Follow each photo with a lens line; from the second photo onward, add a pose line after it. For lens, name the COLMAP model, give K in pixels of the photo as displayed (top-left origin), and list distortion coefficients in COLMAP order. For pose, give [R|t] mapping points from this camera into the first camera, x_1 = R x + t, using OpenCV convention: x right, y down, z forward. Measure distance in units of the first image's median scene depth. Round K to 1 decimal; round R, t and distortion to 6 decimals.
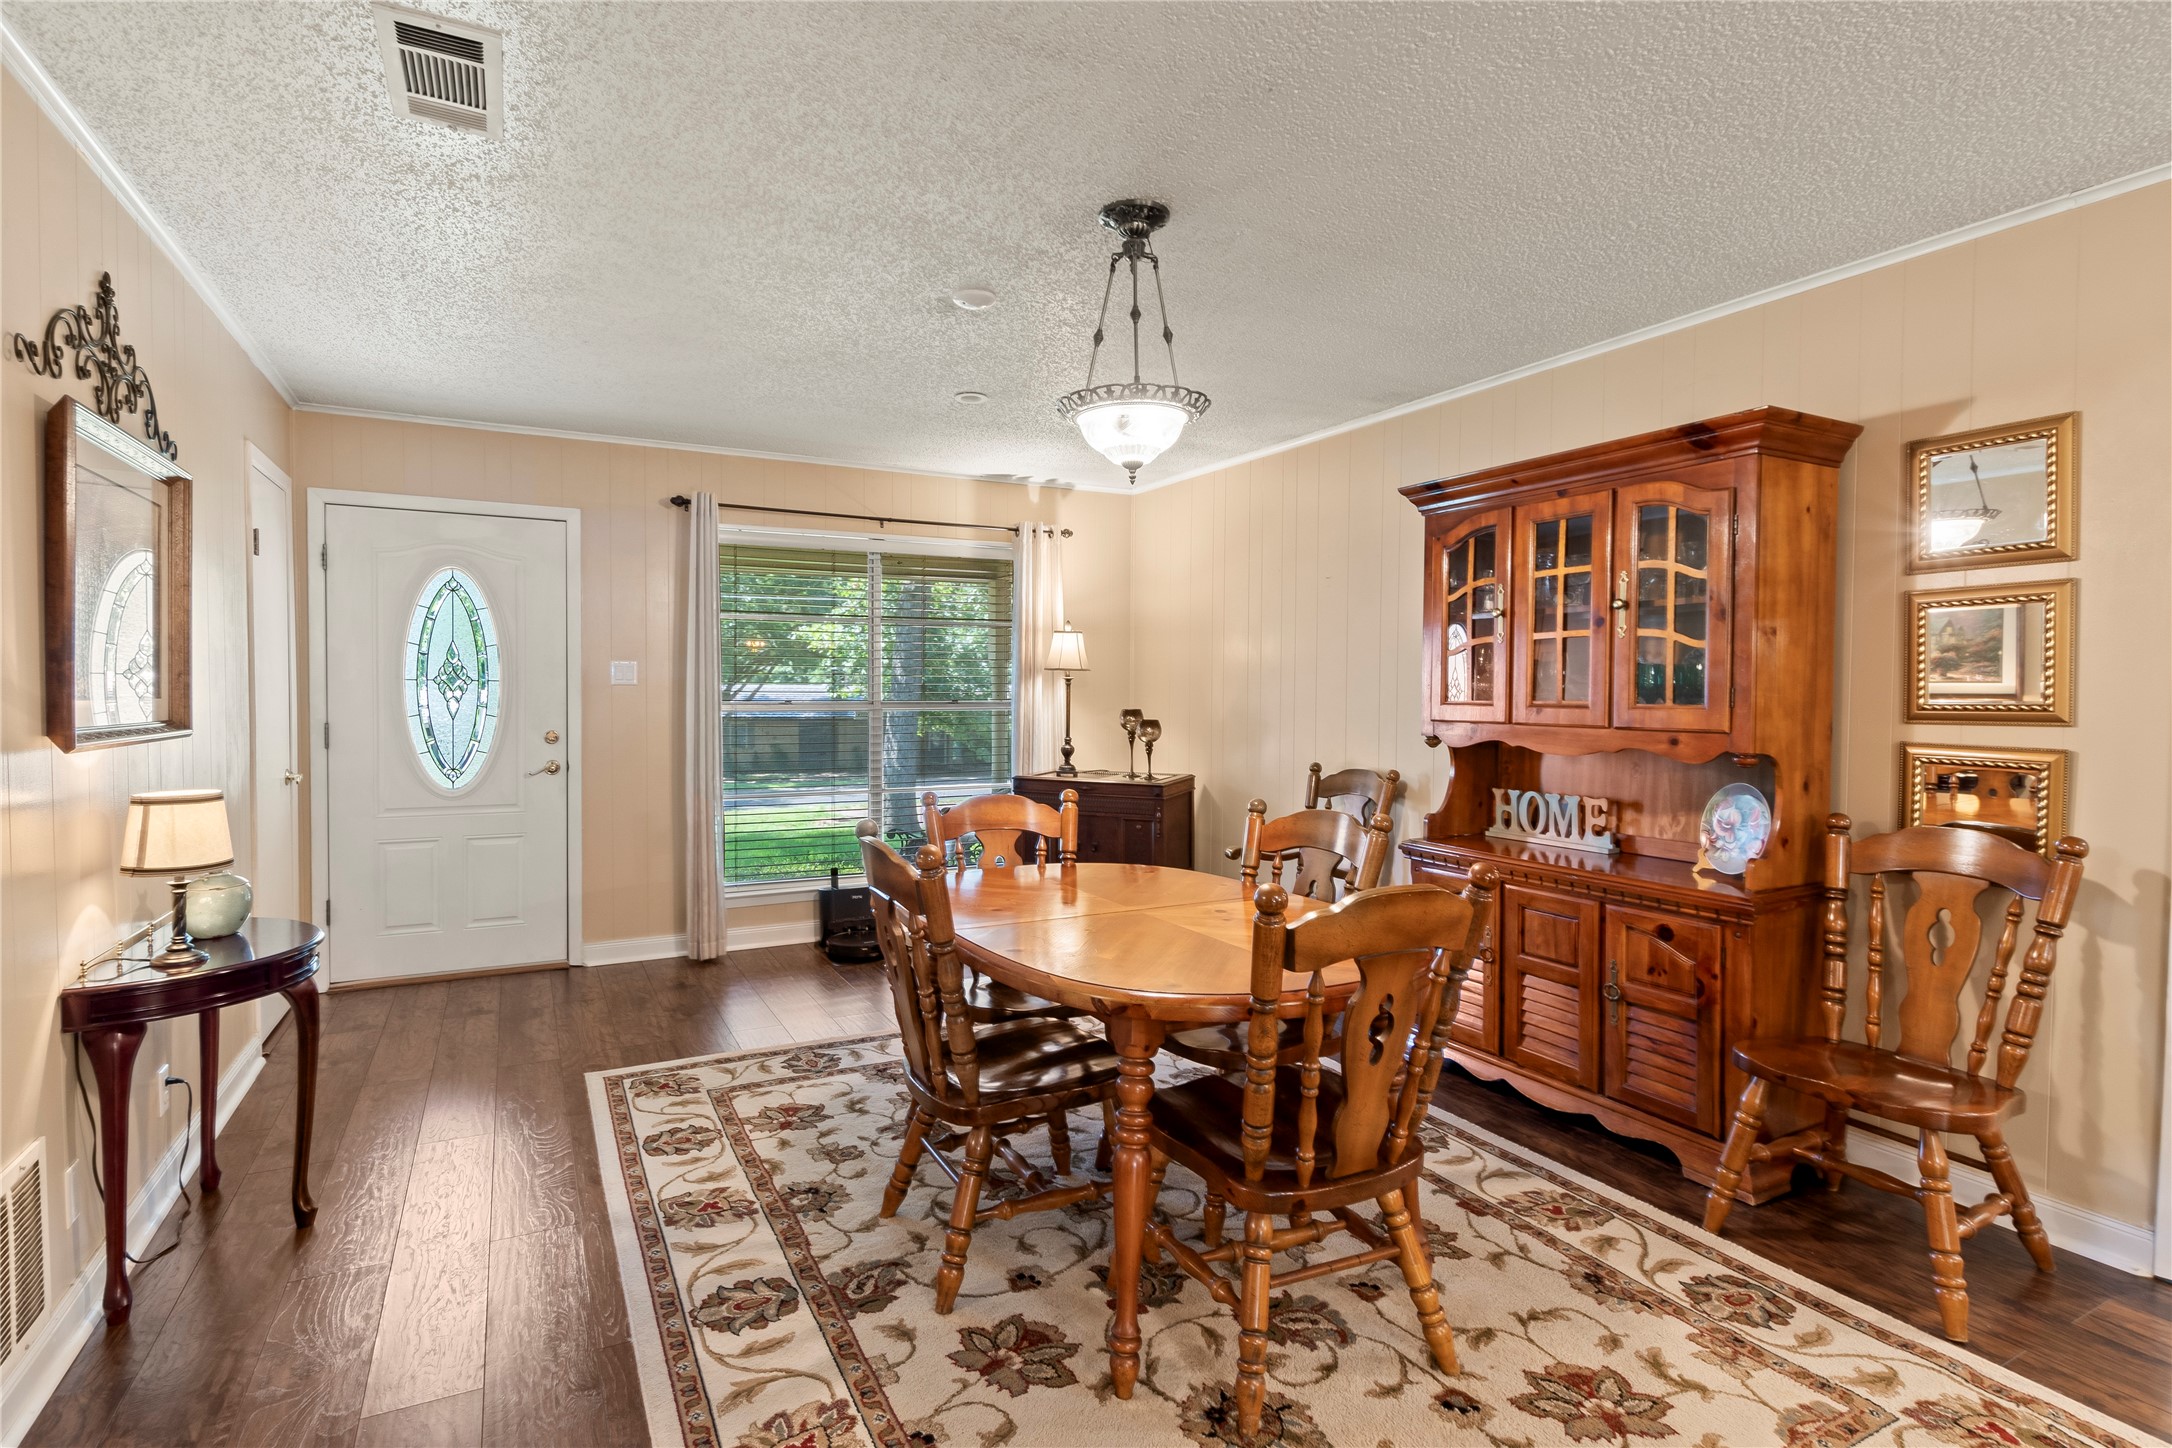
lens RADIAL K [[1075.8, 0, 1082.3], [0, 1075.8, 718.2], [0, 0, 1]] dist [0.000459, -0.000668]
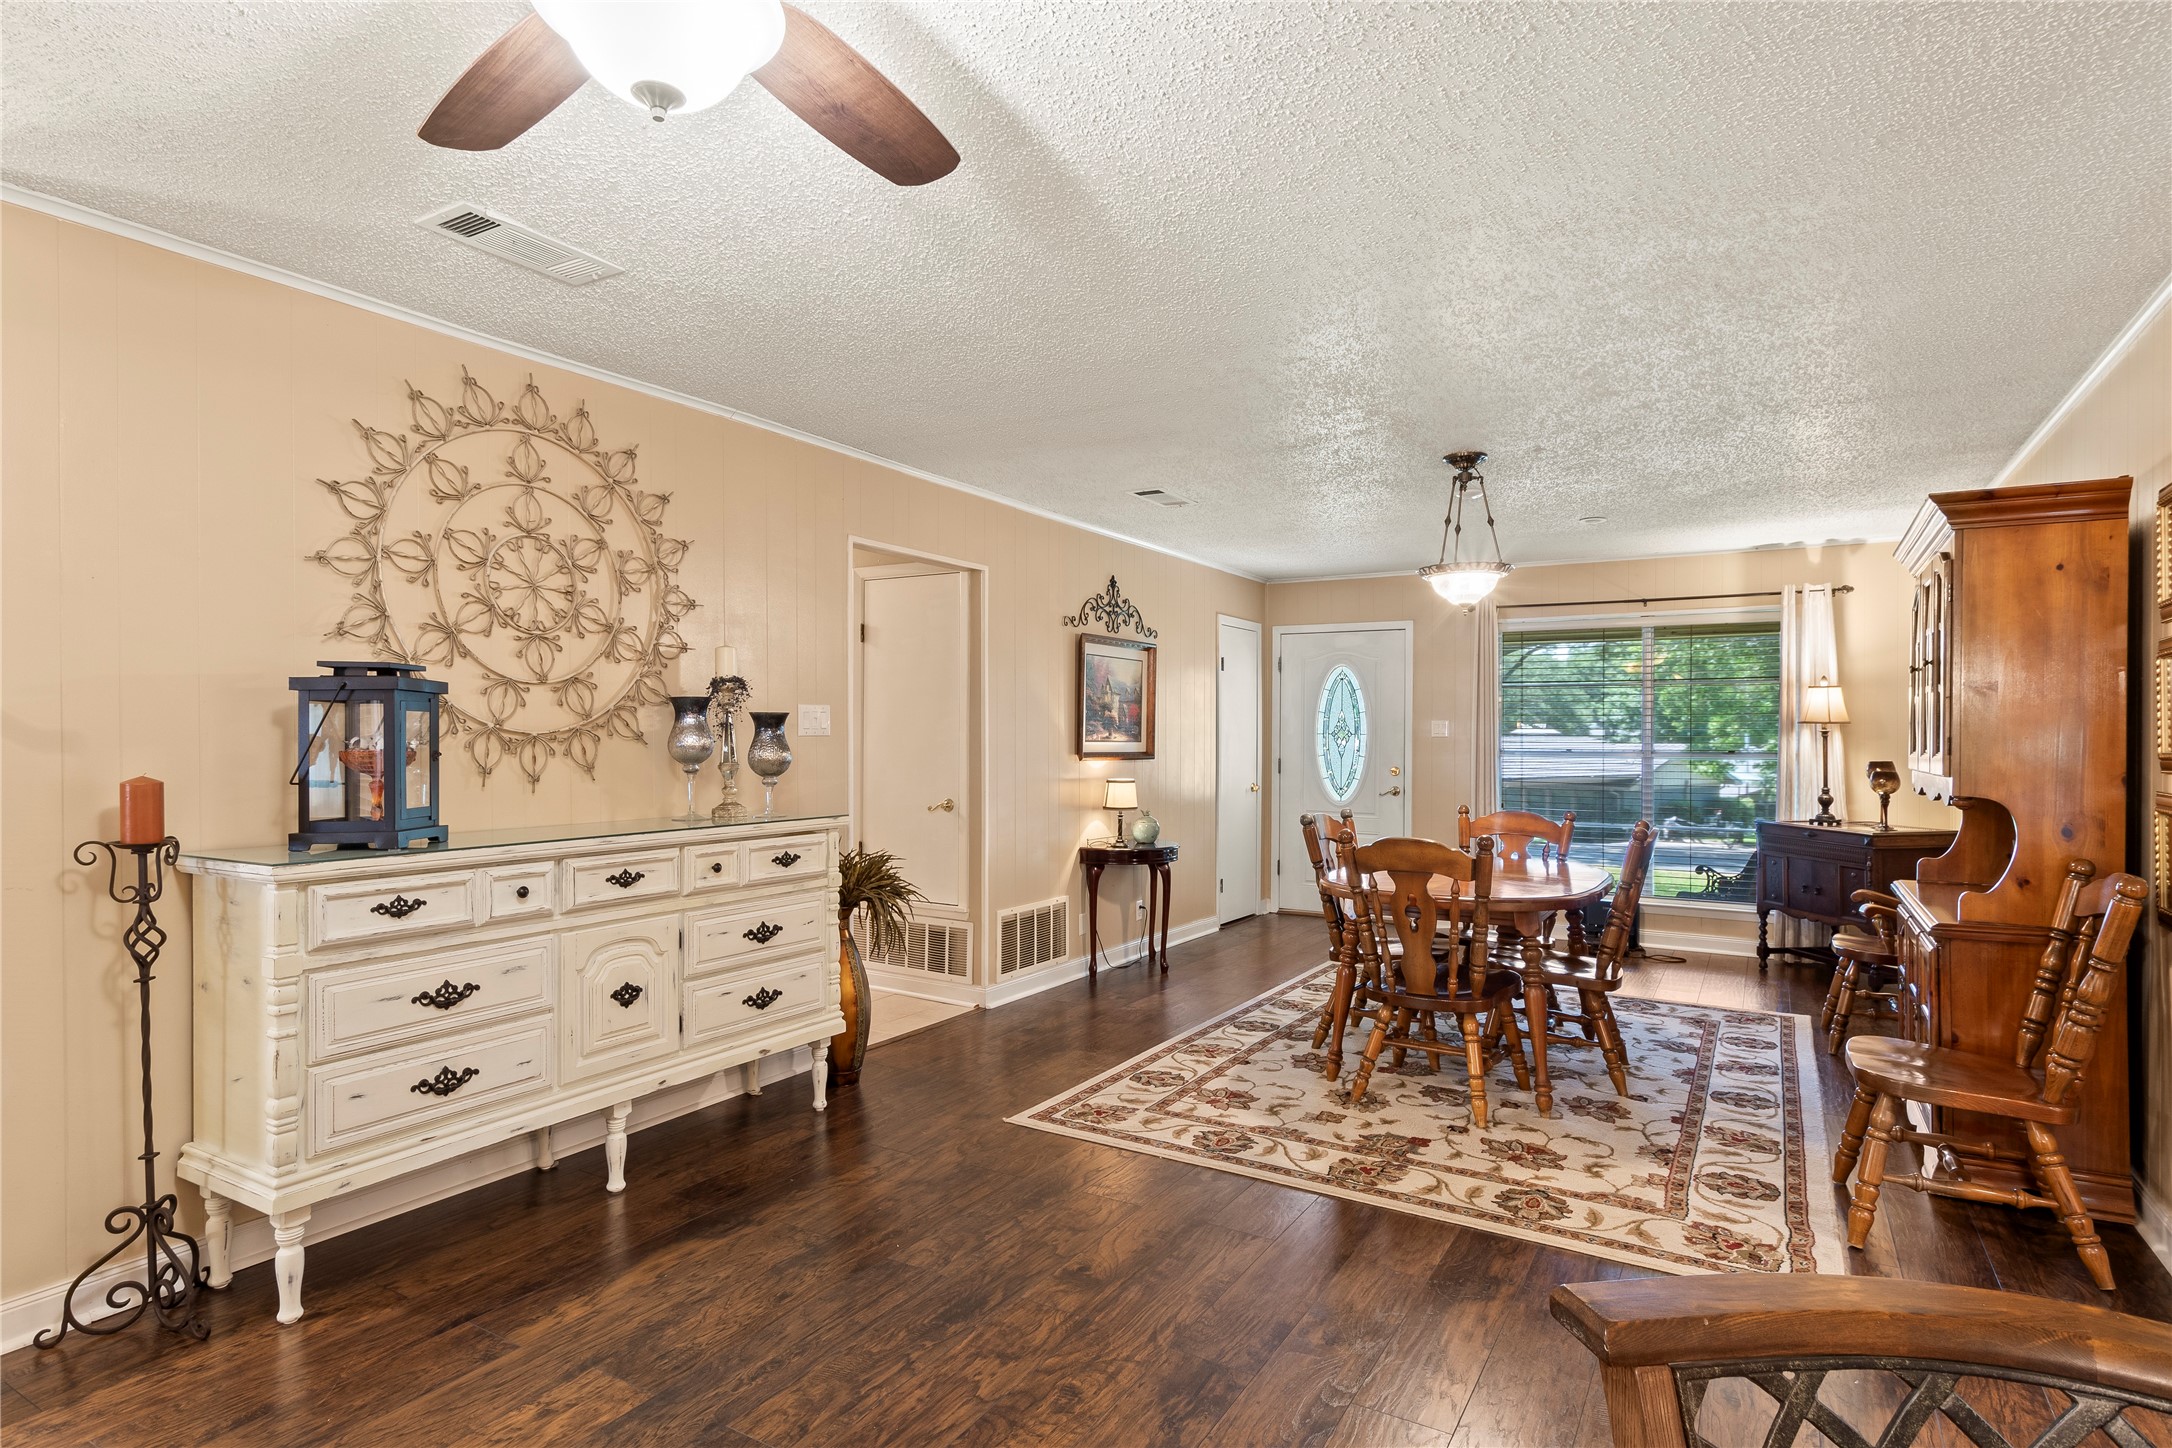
lens RADIAL K [[1147.8, 0, 1086.1], [0, 1147.8, 733.2], [0, 0, 1]] dist [-0.000524, -0.000117]
pose [[0.524156, -0.003839, -0.851614, 1.368563], [-0.027557, 0.999390, -0.021467, 0.021356], [0.851177, 0.034720, 0.523730, -0.468634]]
